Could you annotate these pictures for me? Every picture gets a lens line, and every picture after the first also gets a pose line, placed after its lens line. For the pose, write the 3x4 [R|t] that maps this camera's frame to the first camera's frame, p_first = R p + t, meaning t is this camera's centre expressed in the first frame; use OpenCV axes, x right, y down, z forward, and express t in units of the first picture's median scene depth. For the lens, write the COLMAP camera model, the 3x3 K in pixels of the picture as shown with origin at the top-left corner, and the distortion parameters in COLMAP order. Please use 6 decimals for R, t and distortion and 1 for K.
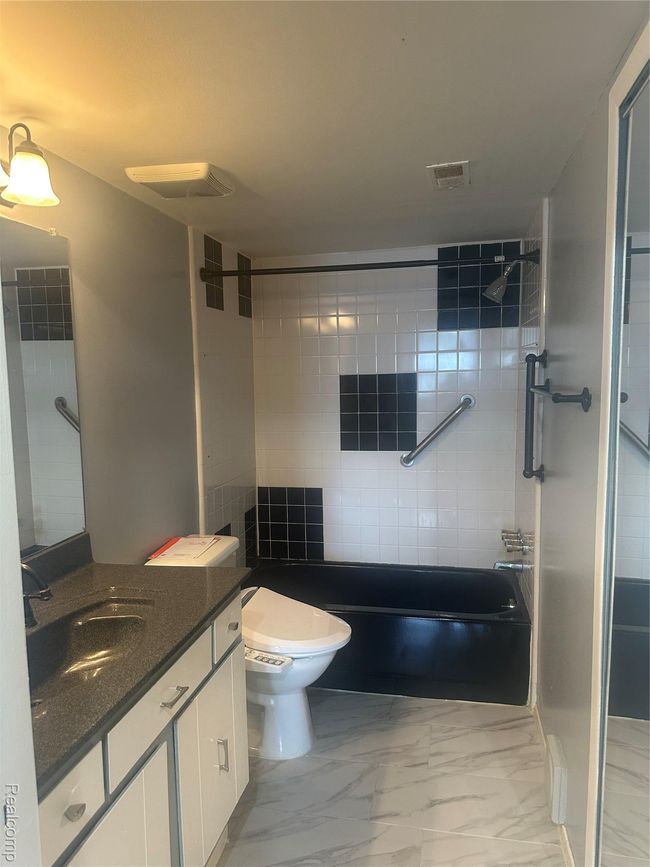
lens RADIAL K [[611.0, 0, 299.9], [0, 611.0, 437.3], [0, 0, 1]] dist [0.066451, -0.070149]
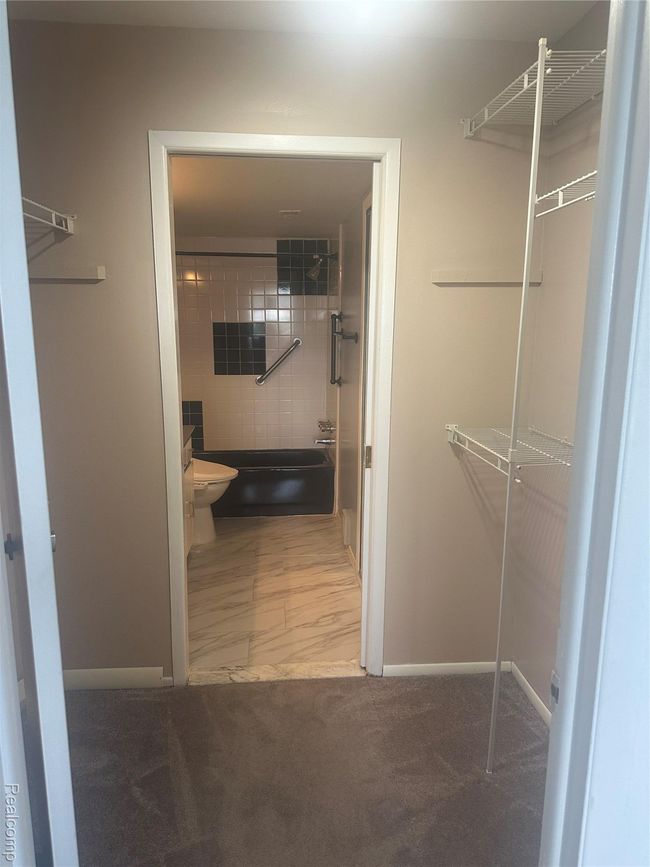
lens RADIAL K [[611.0, 0, 325.9], [0, 611.0, 434.0], [0, 0, 1]] dist [0.066451, -0.070149]
pose [[0.943635, -0.032867, 0.329352, -0.221832], [0.008251, 0.997084, 0.075863, 0.070254], [-0.330885, -0.068869, 0.941155, -0.627869]]
